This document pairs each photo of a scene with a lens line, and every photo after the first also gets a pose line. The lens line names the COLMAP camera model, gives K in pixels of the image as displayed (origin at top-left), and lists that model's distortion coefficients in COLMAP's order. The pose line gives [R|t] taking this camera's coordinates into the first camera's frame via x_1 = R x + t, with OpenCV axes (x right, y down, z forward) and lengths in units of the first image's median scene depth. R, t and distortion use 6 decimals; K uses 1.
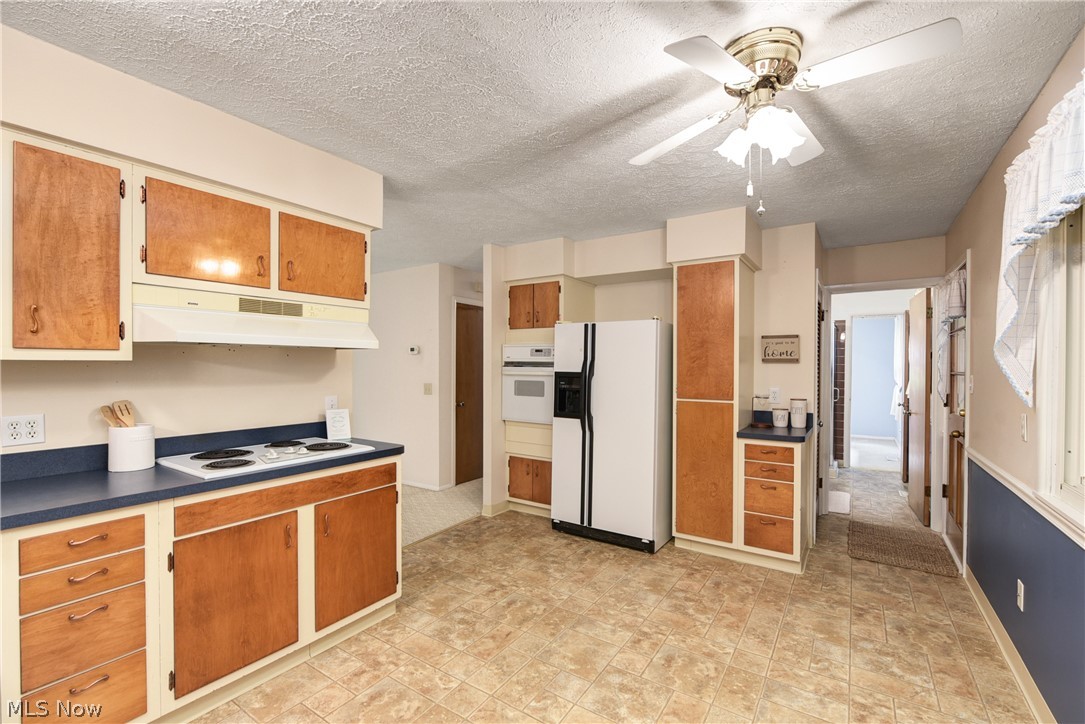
lens RADIAL K [[474.7, 0, 545.0], [0, 474.7, 363.4], [0, 0, 1]] dist [-0.000905, -0.000151]
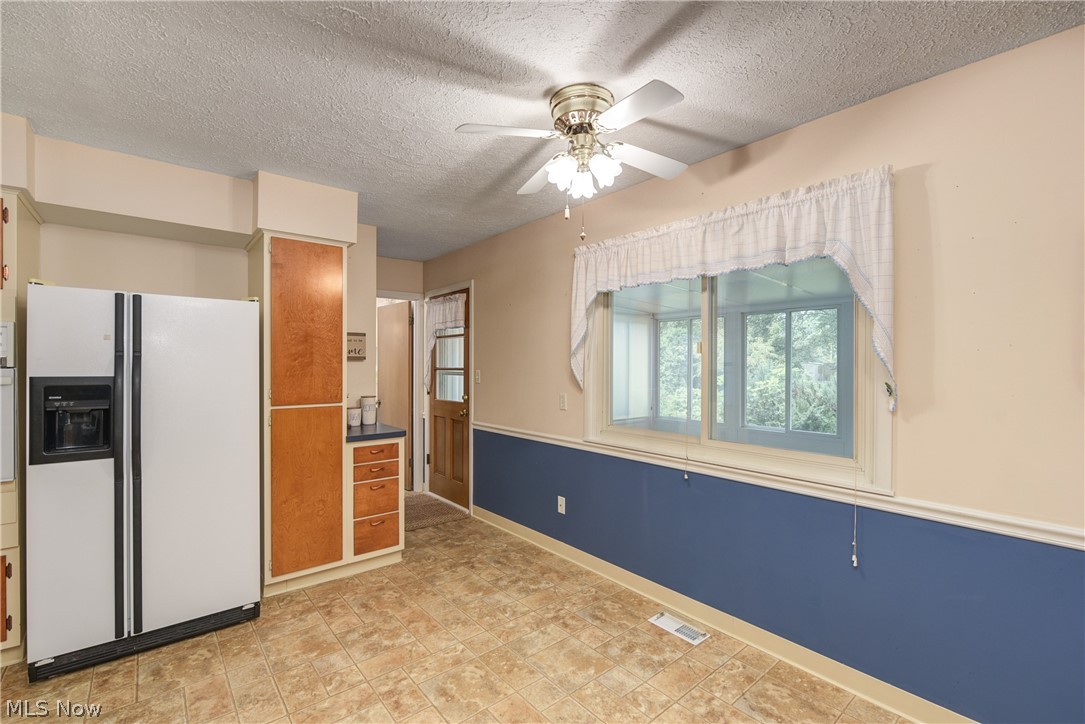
lens RADIAL K [[472.2, 0, 541.8], [0, 472.2, 364.7], [0, 0, 1]] dist [-0.006046, -0.000448]
pose [[0.290418, -0.007228, 0.956872, -0.395521], [-0.004994, 0.999946, 0.009069, -0.004673], [-0.956887, -0.007412, 0.290367, 0.420129]]
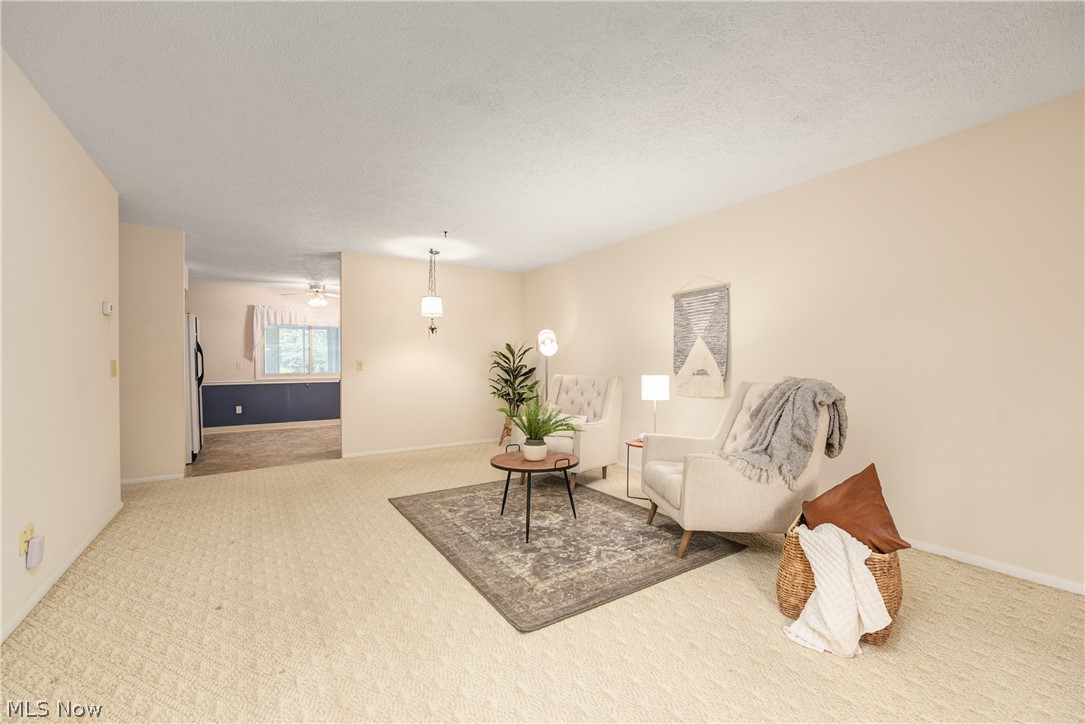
lens RADIAL K [[455.4, 0, 545.2], [0, 455.4, 368.0], [0, 0, 1]] dist [-0.003310, -0.000653]
pose [[-0.917737, -0.005620, 0.397148, -1.906360], [-0.003172, 0.999972, 0.006820, 0.082659], [-0.397175, 0.005000, -0.917729, 2.368446]]
